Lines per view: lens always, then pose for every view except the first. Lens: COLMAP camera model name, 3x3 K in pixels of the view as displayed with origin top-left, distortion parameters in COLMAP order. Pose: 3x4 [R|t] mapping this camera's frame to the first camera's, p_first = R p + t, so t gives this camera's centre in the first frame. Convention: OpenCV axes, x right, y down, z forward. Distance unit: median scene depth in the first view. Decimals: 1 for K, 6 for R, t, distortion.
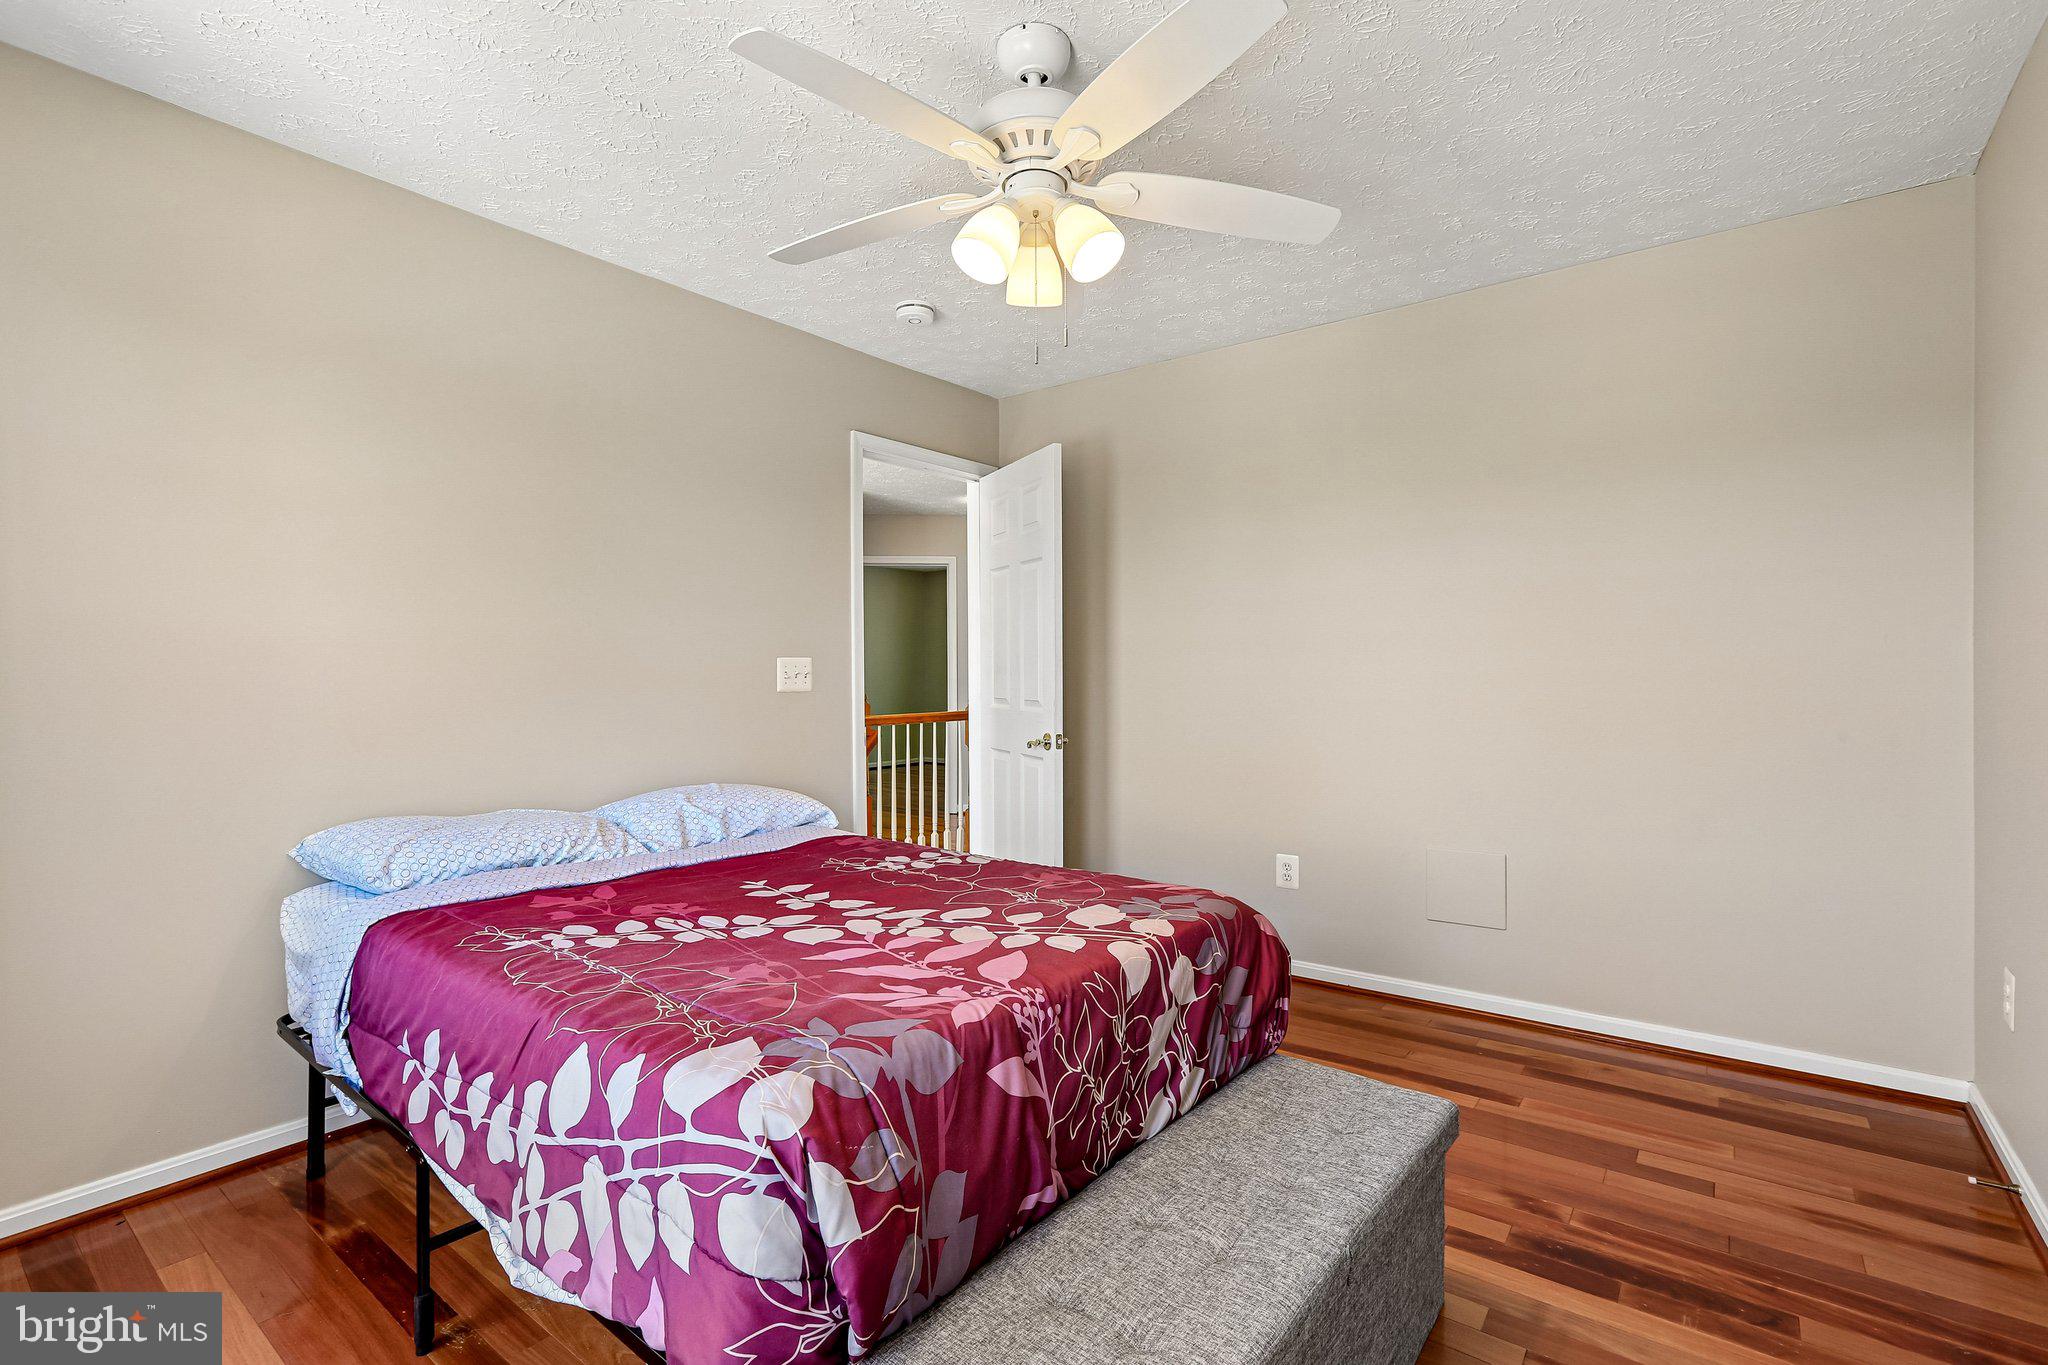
lens RADIAL K [[944.0, 0, 1016.7], [0, 944.0, 673.8], [0, 0, 1]] dist [-0.050522, 0.025815]
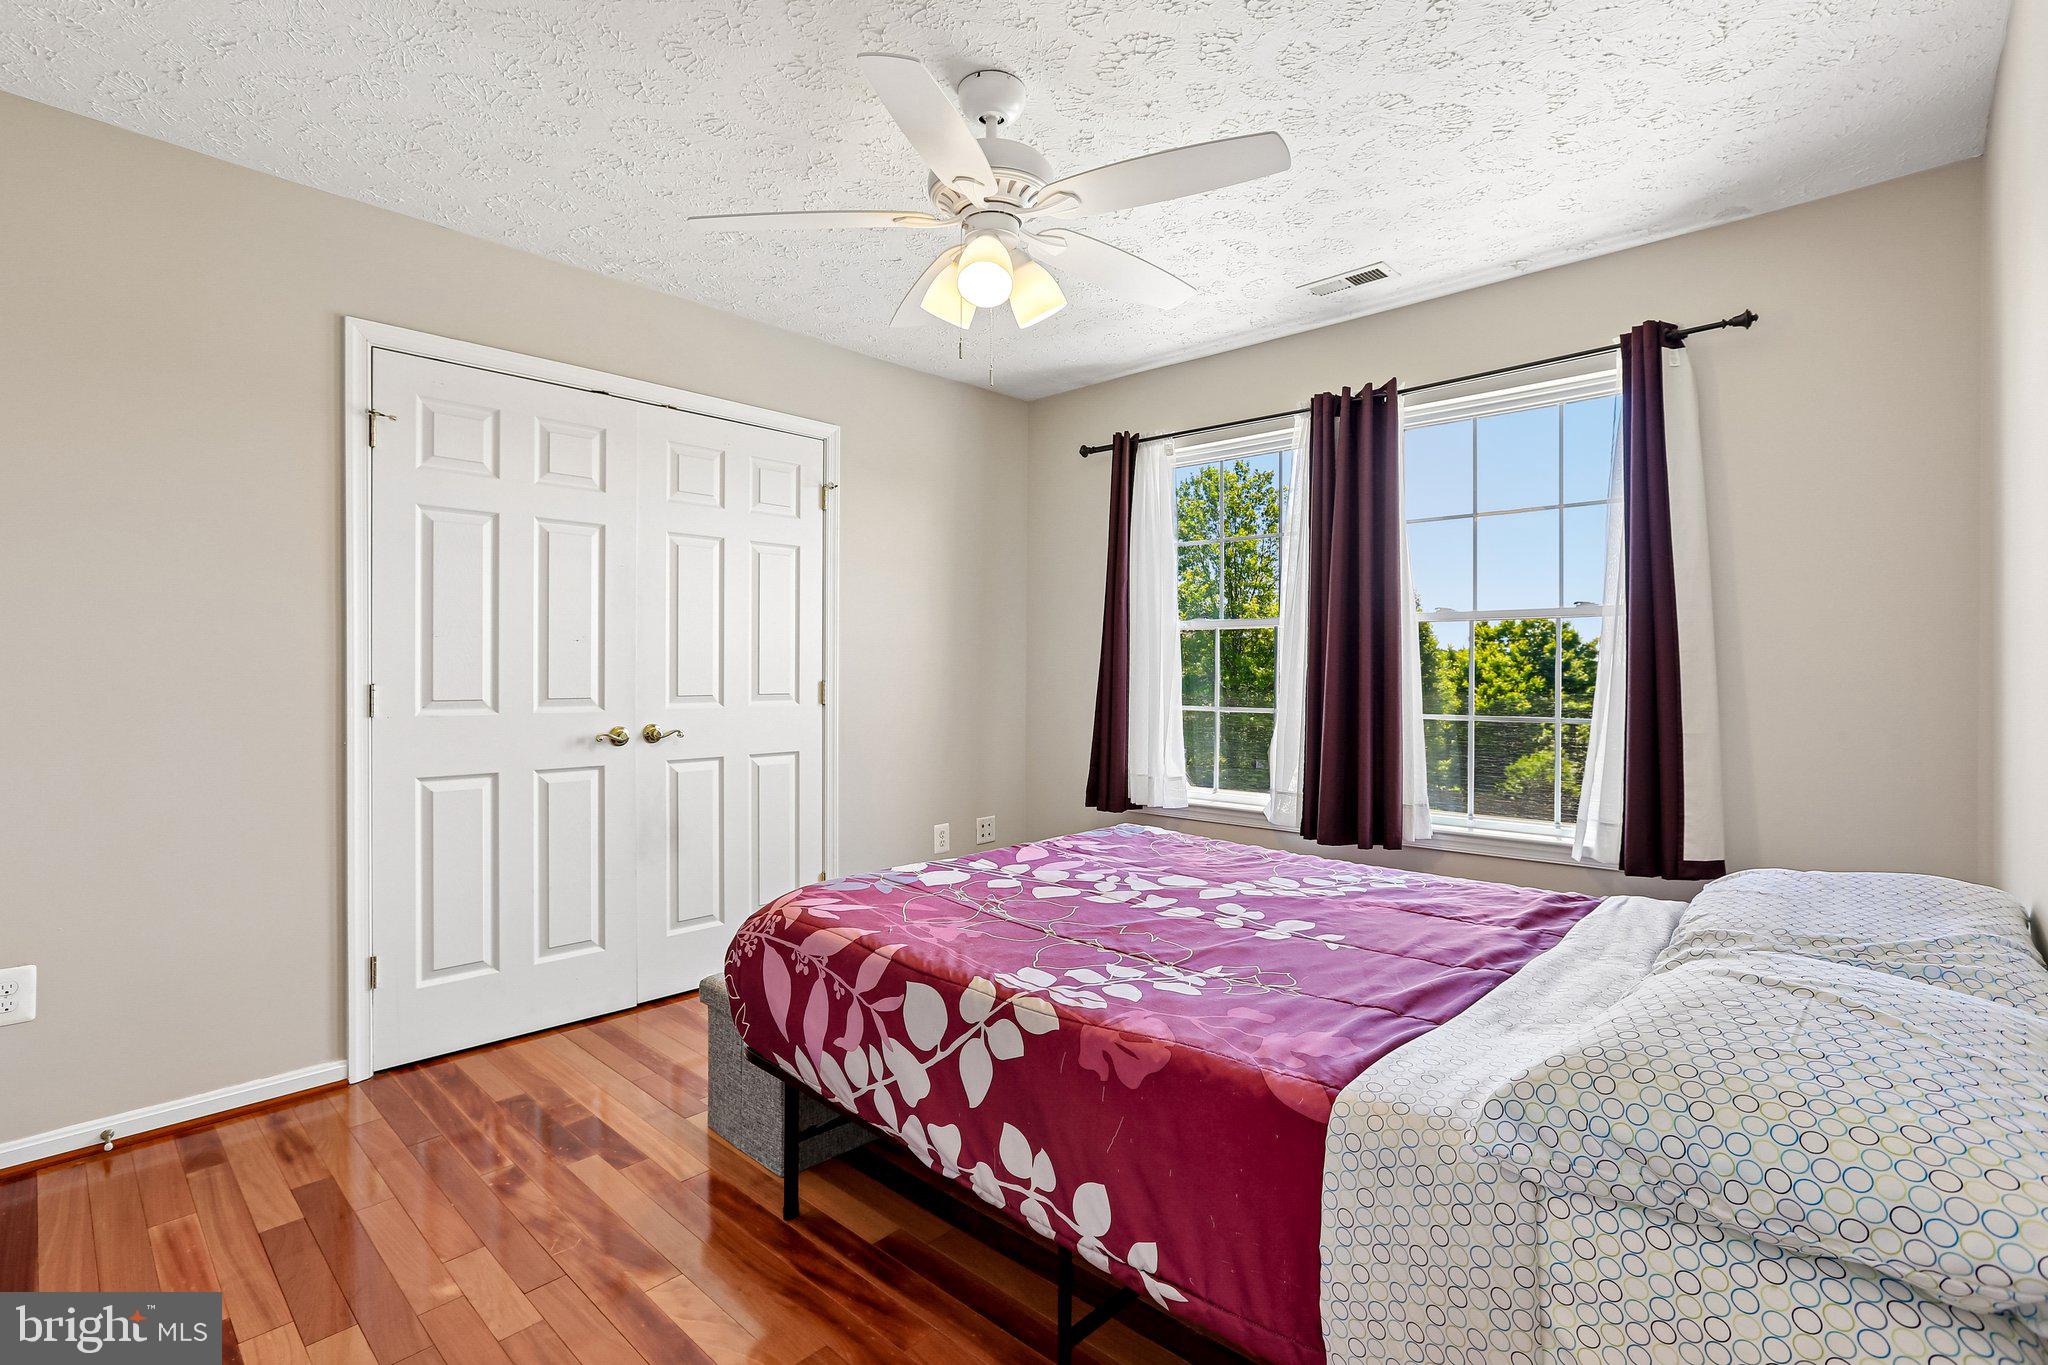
lens RADIAL K [[944.0, 0, 1016.7], [0, 944.0, 673.8], [0, 0, 1]] dist [-0.050522, 0.025815]
pose [[-0.995262, 0.002665, 0.097196, -0.118142], [0.002627, 0.999996, -0.000509, 0.010268], [-0.097197, -0.000251, -0.995265, 2.150116]]
